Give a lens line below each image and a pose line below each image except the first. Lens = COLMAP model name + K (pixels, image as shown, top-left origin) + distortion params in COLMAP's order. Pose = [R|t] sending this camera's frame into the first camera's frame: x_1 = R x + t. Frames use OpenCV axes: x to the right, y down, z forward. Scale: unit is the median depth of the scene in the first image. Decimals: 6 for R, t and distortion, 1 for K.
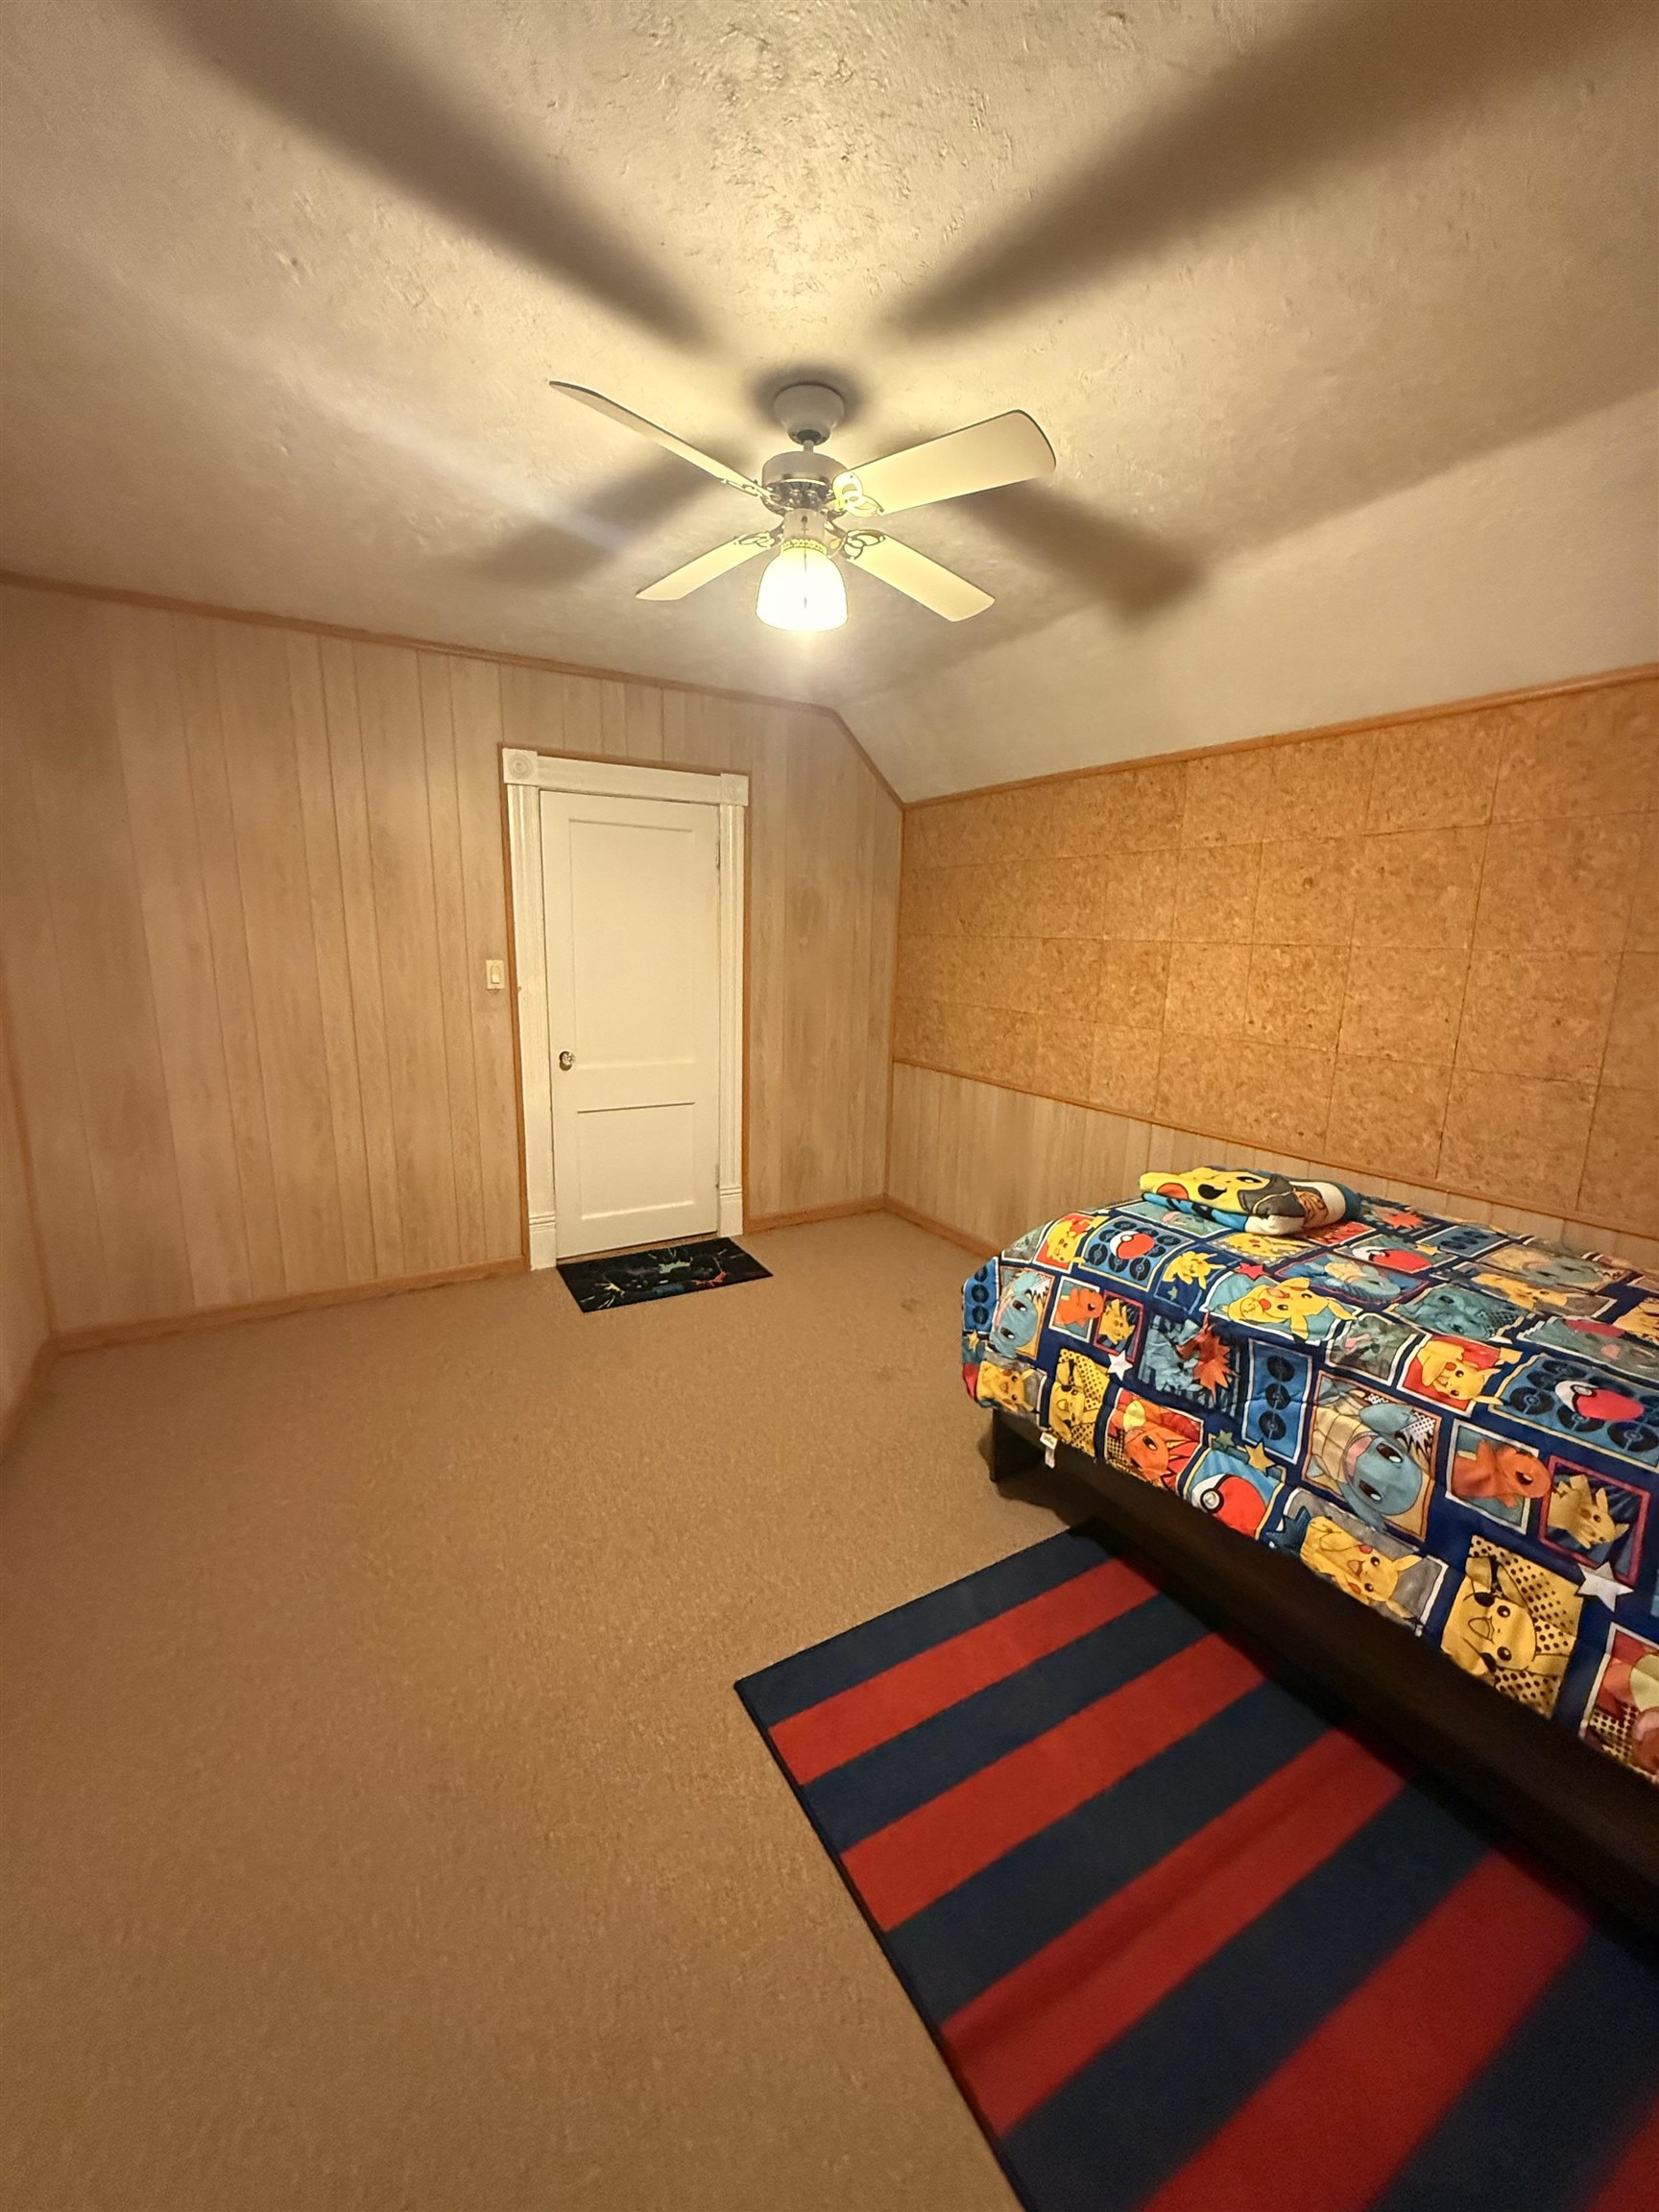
lens RADIAL K [[882.1, 0, 829.8], [0, 882.1, 1104.1], [0, 0, 1]] dist [0.001808, 0.000175]
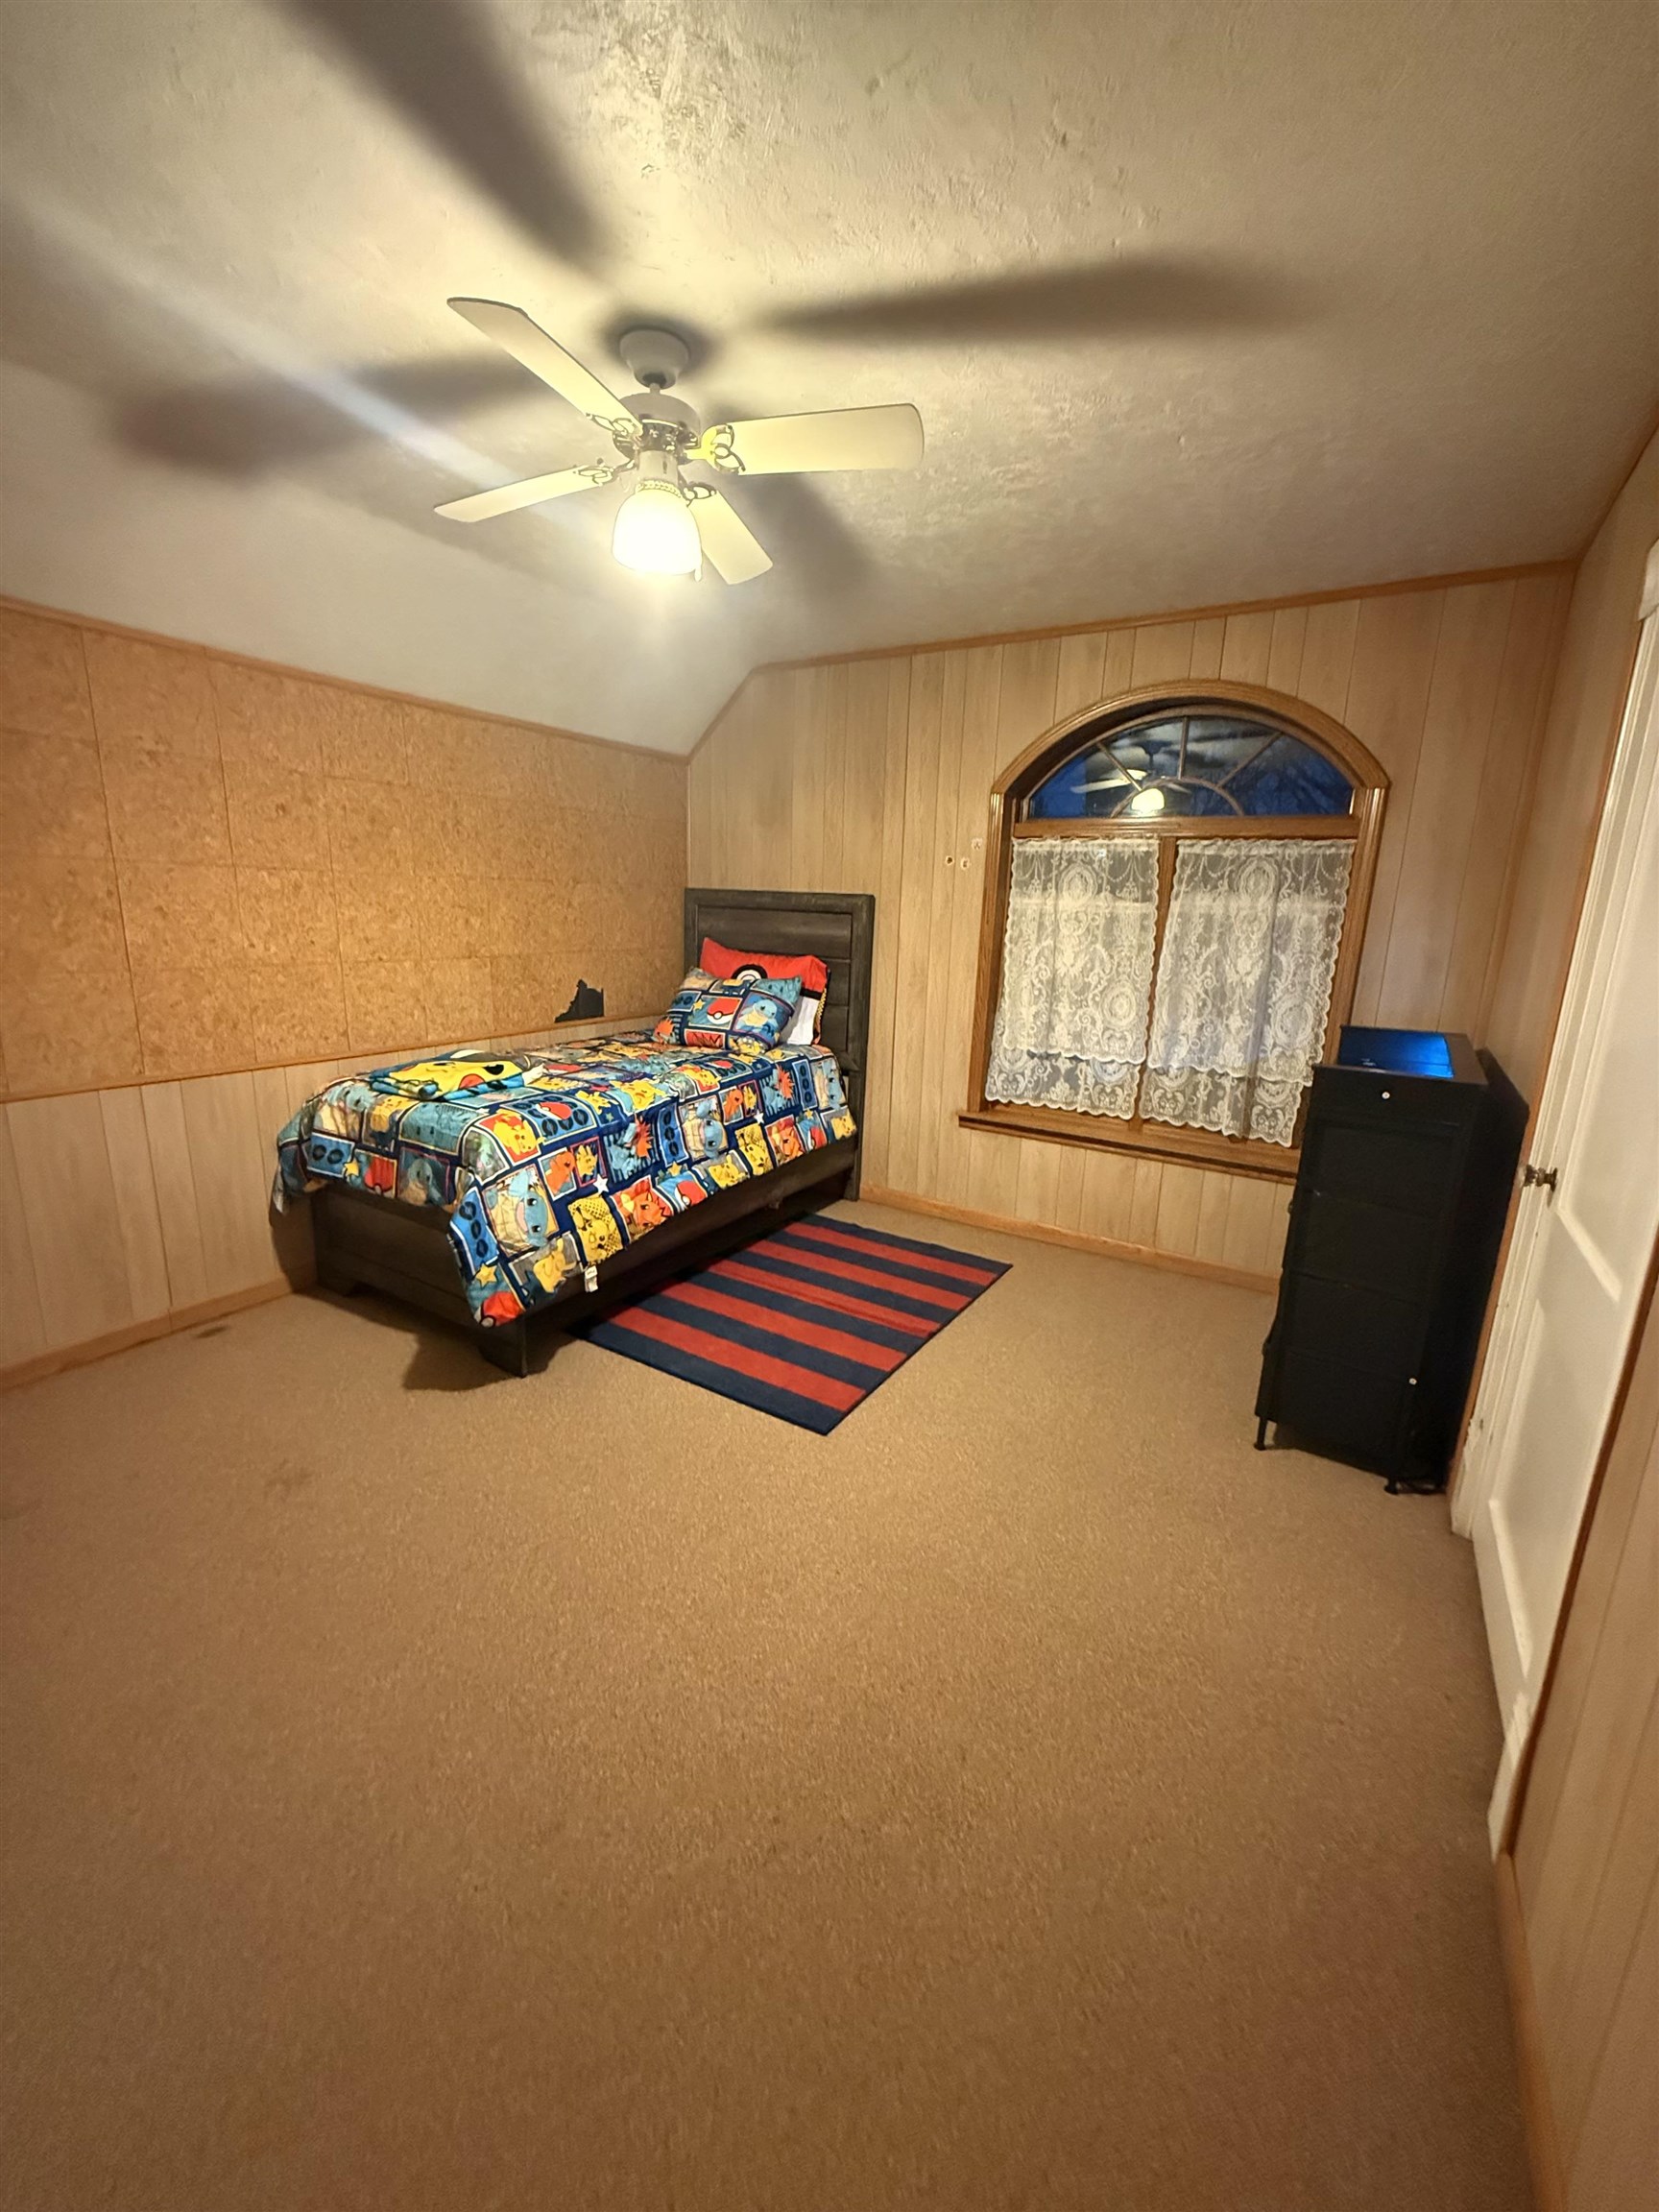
lens RADIAL K [[882.1, 0, 829.8], [0, 882.1, 1106.3], [0, 0, 1]] dist [0.001808, 0.000175]
pose [[-0.465586, -0.233204, 0.853725, -0.886024], [0.126491, 0.937219, 0.324994, -0.201177], [-0.875917, 0.259301, -0.406857, 1.079834]]
